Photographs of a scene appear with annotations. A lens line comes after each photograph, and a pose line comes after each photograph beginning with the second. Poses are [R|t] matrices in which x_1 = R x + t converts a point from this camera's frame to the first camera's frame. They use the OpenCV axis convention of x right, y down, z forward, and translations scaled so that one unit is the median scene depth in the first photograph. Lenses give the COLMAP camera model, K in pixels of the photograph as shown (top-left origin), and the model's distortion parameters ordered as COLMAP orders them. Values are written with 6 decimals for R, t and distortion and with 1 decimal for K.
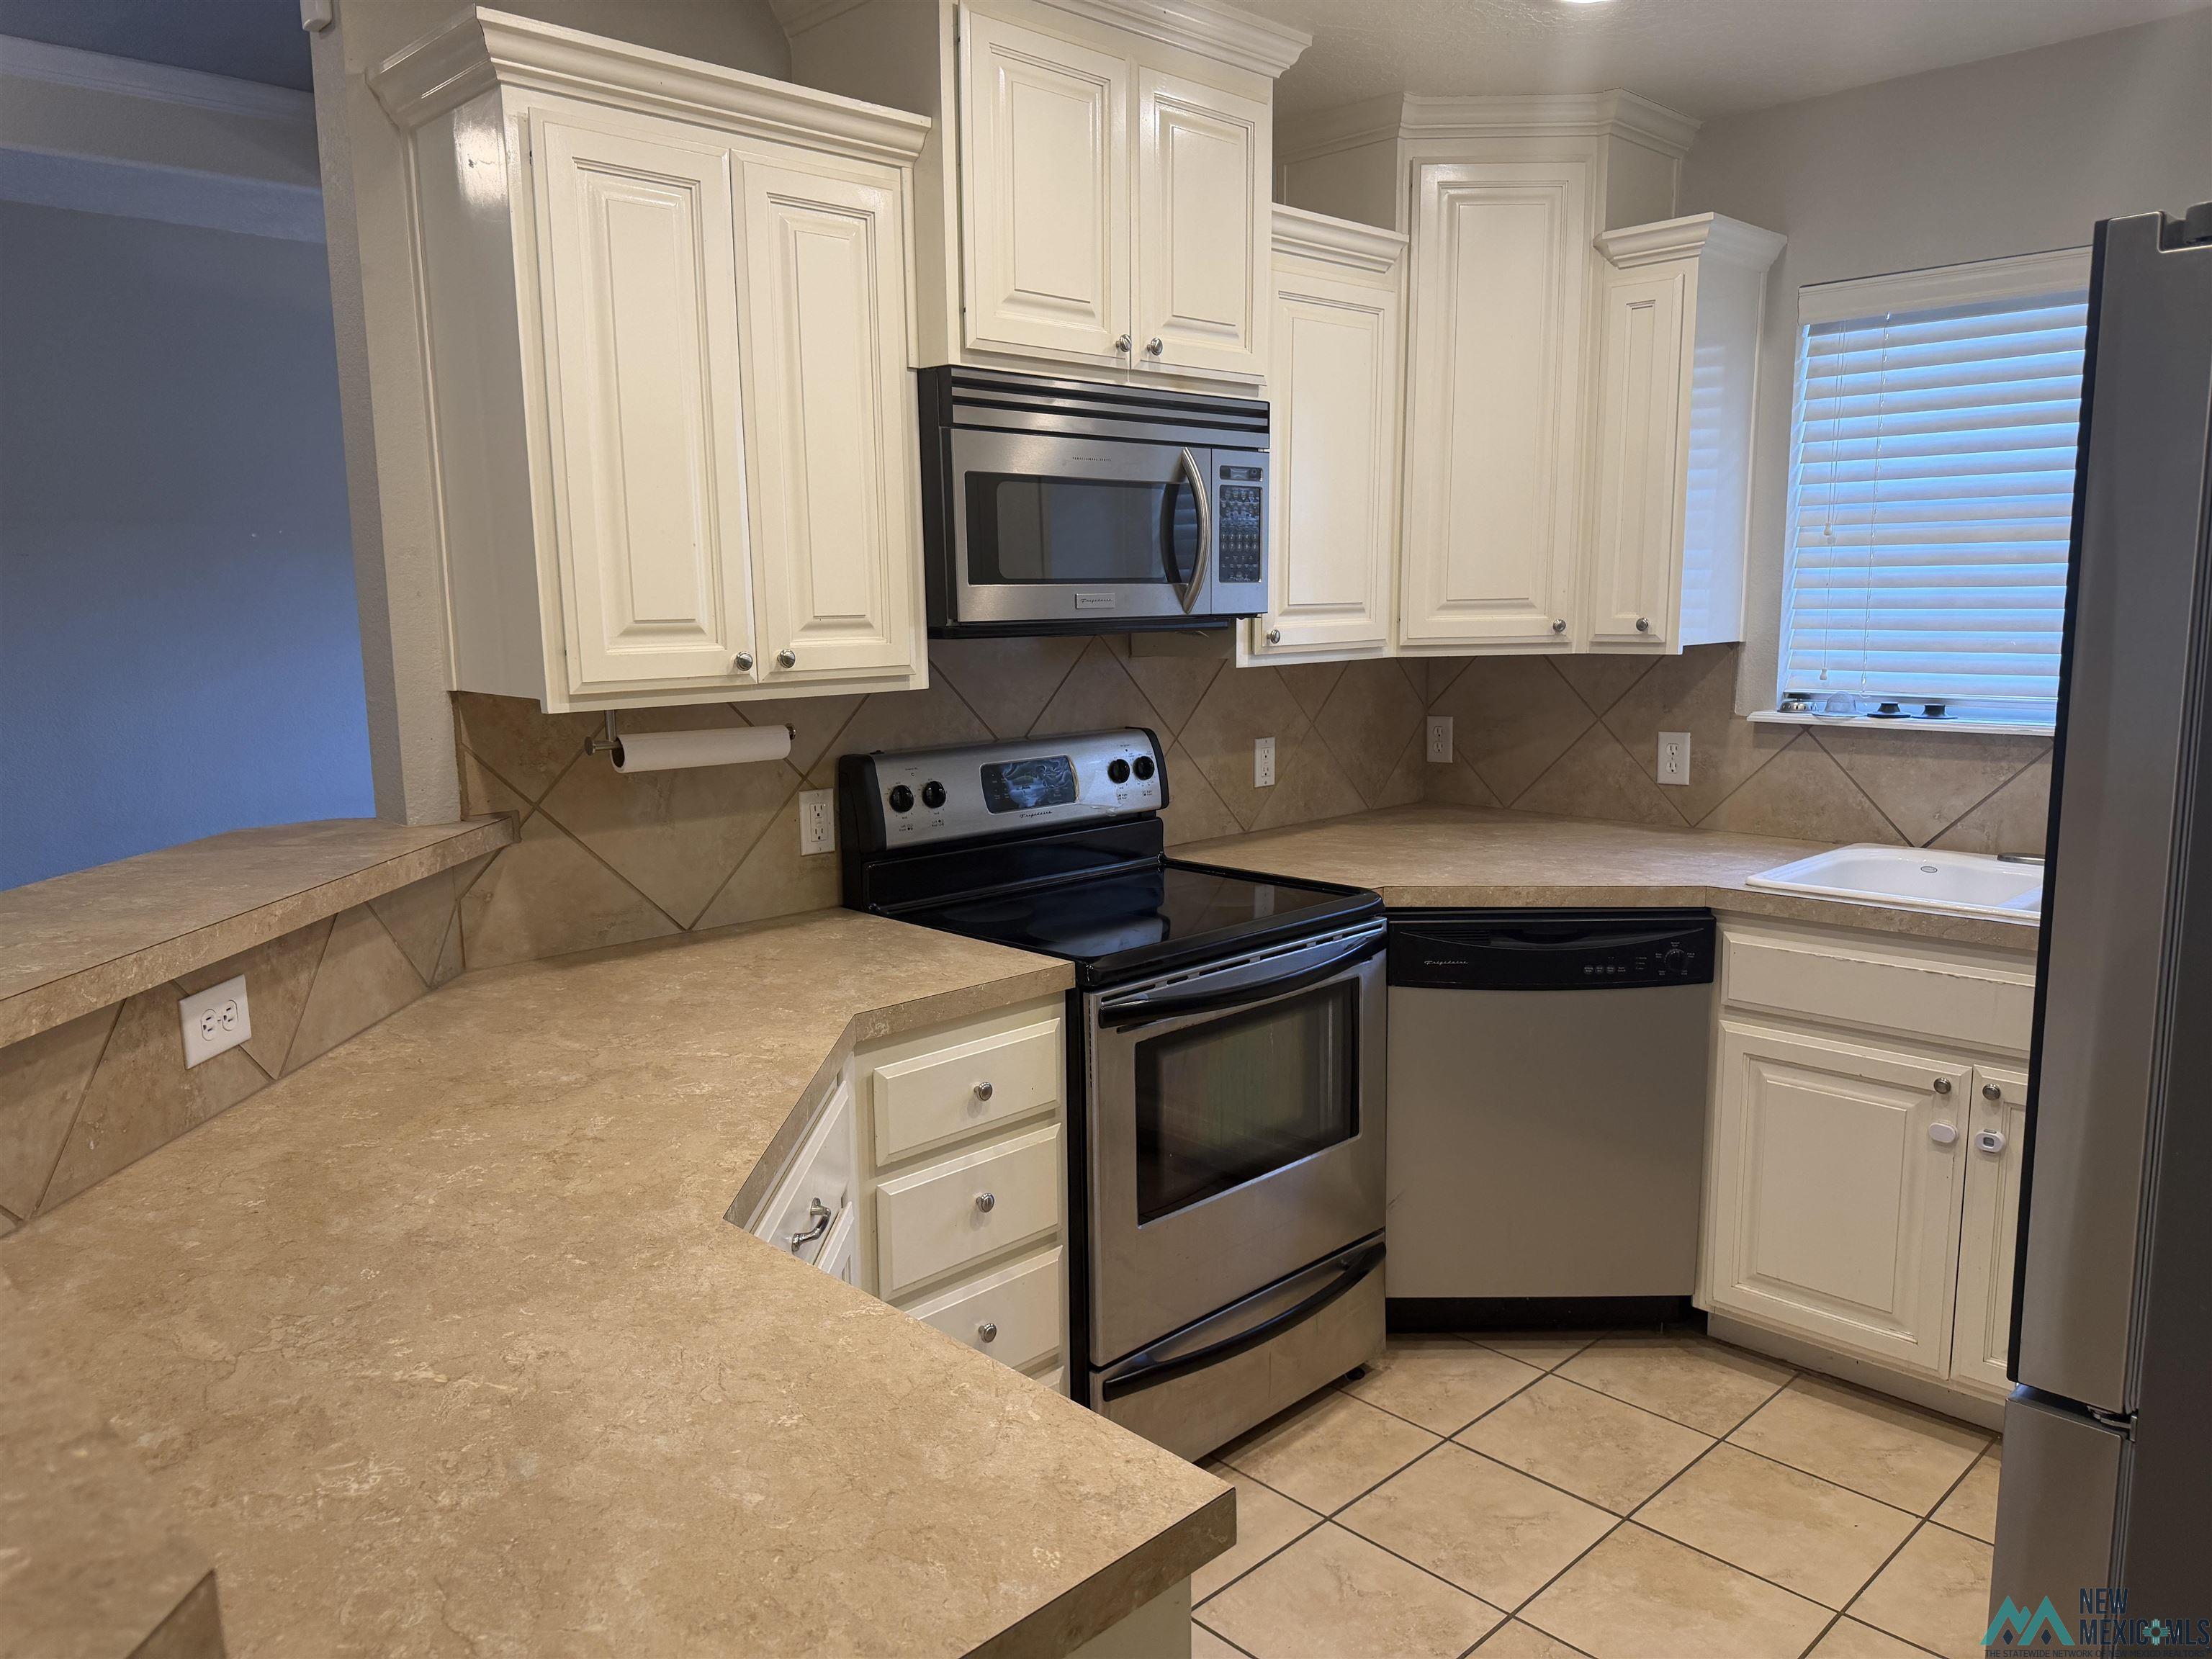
lens RADIAL K [[1559.8, 0, 1109.5], [0, 1559.8, 823.2], [0, 0, 1]] dist [0.031342, -0.046453]
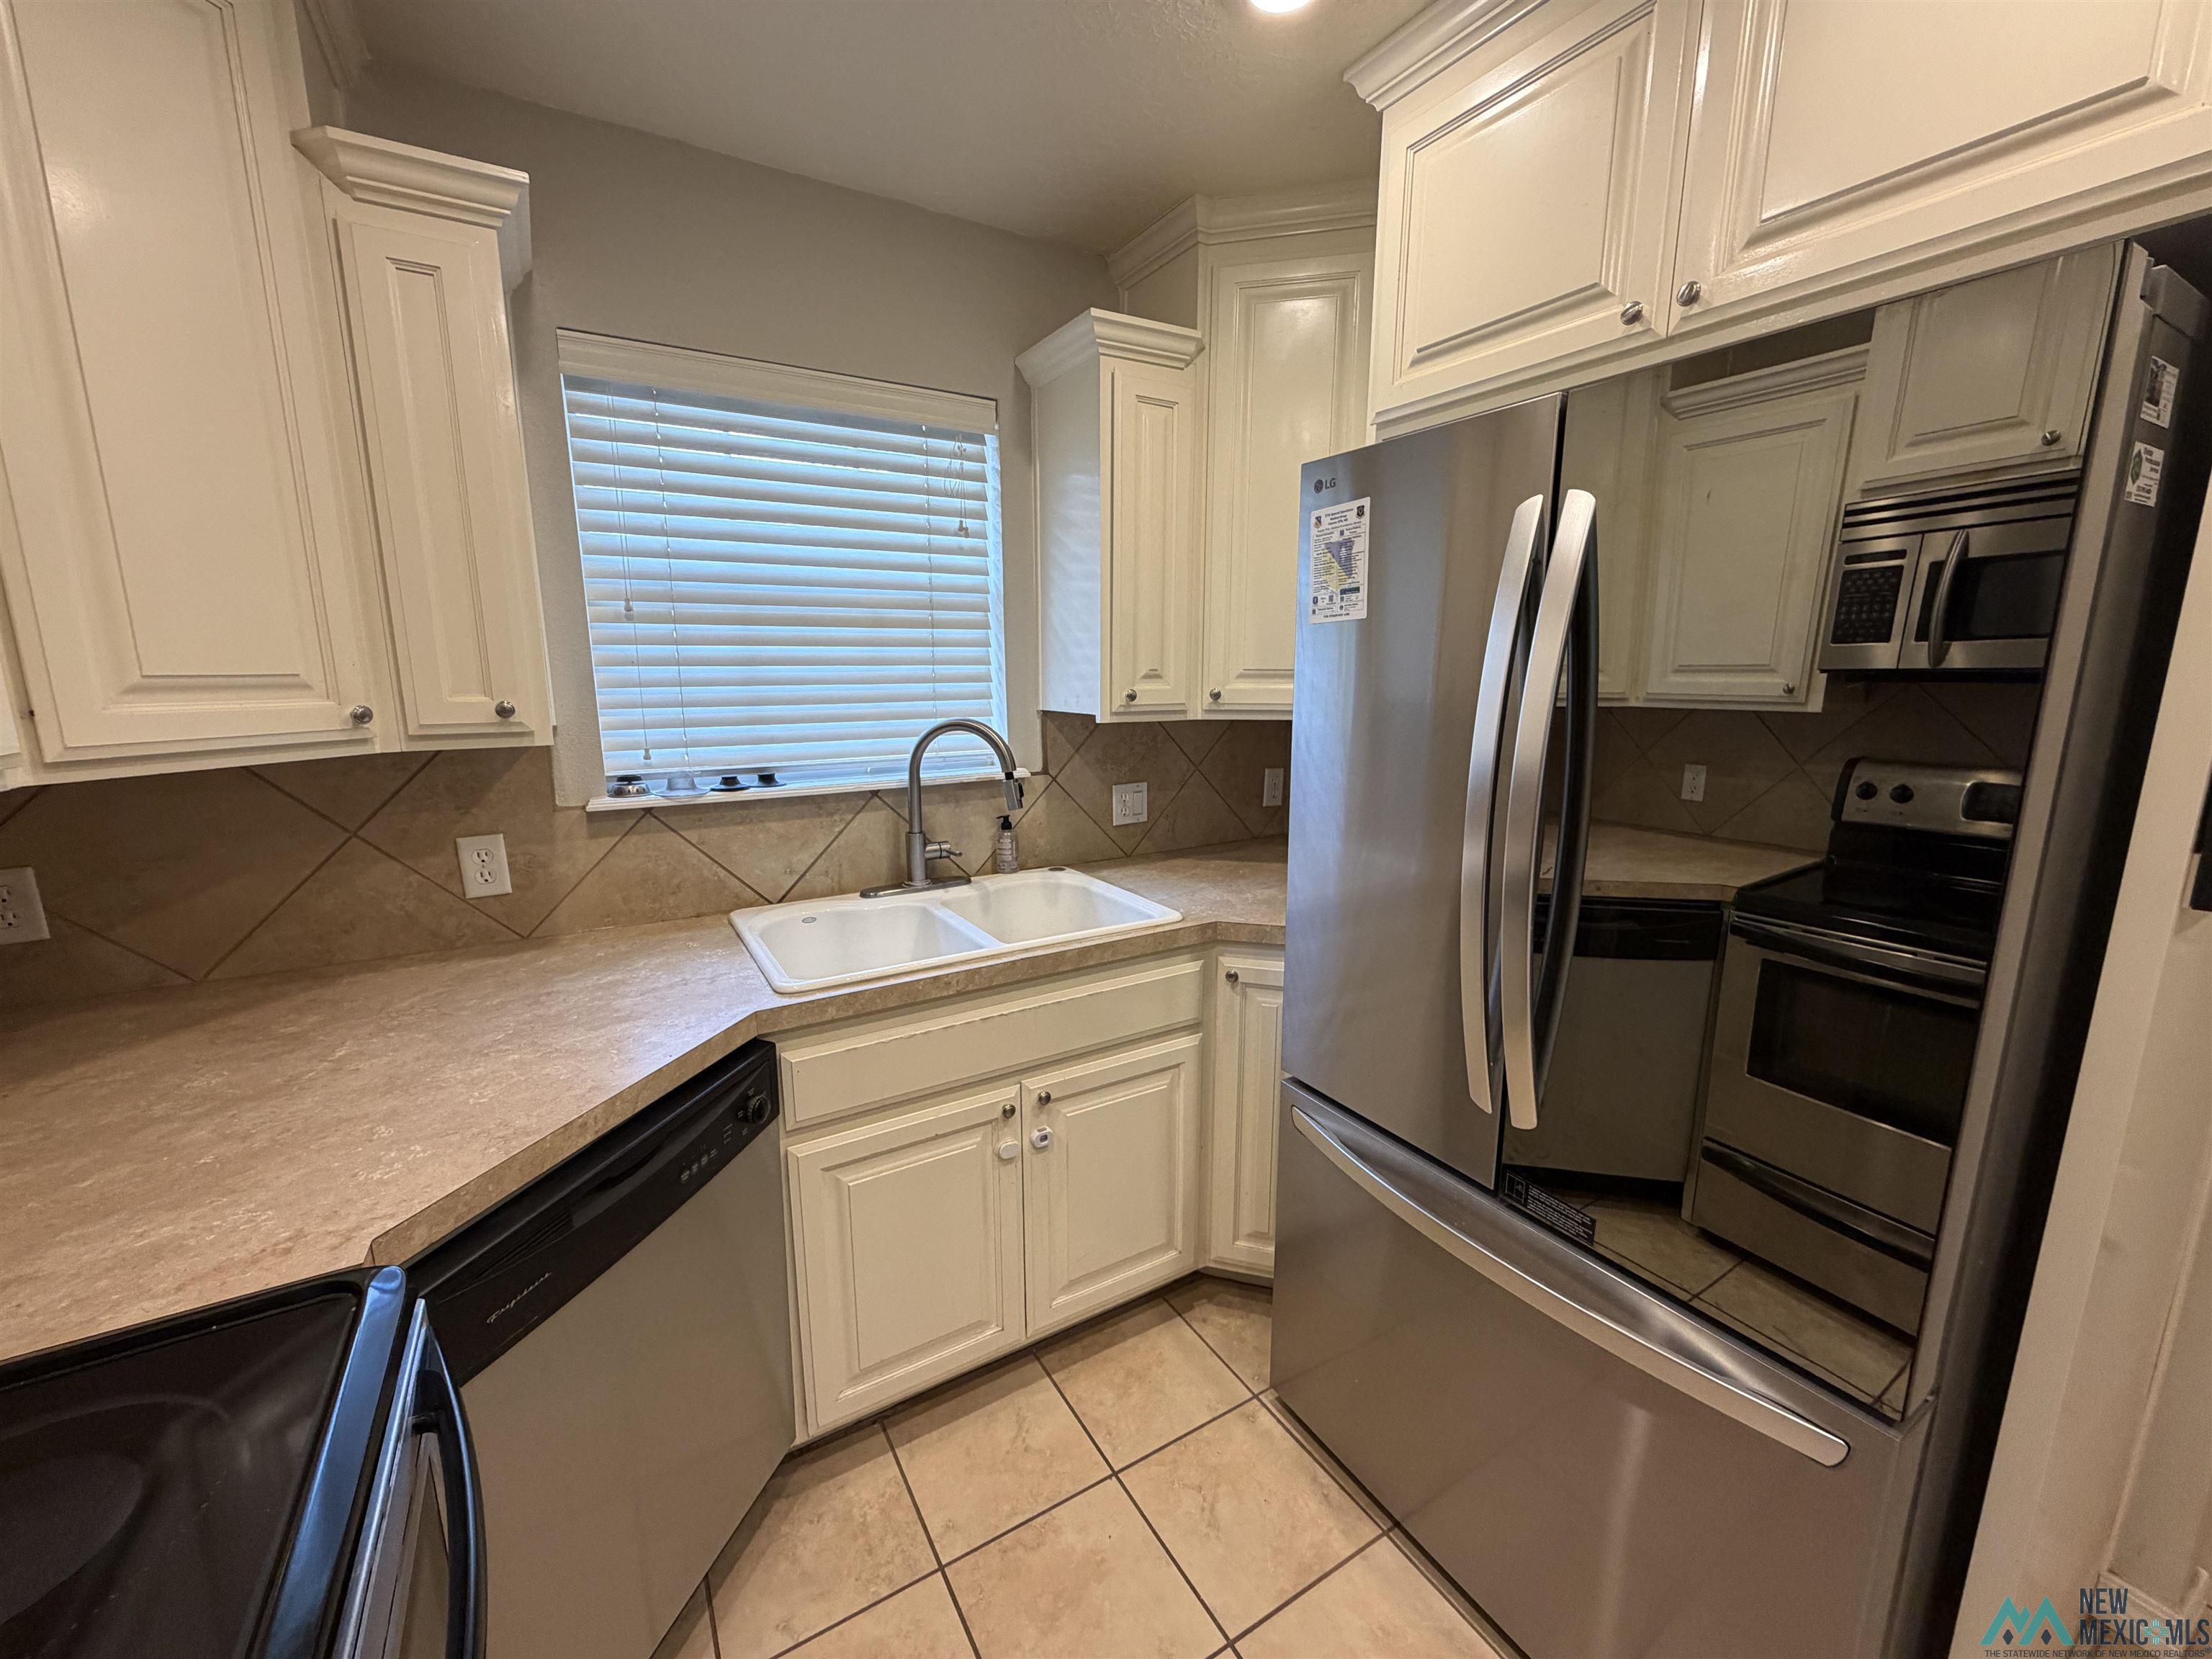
lens RADIAL K [[882.7, 0, 1087.5], [0, 882.7, 830.2], [0, 0, 1]] dist [0.001510, -0.000885]
pose [[0.222516, -0.166452, 0.960614, -0.023842], [0.141287, 0.980421, 0.137157, -0.086826], [-0.964637, 0.105203, 0.241677, 0.616534]]
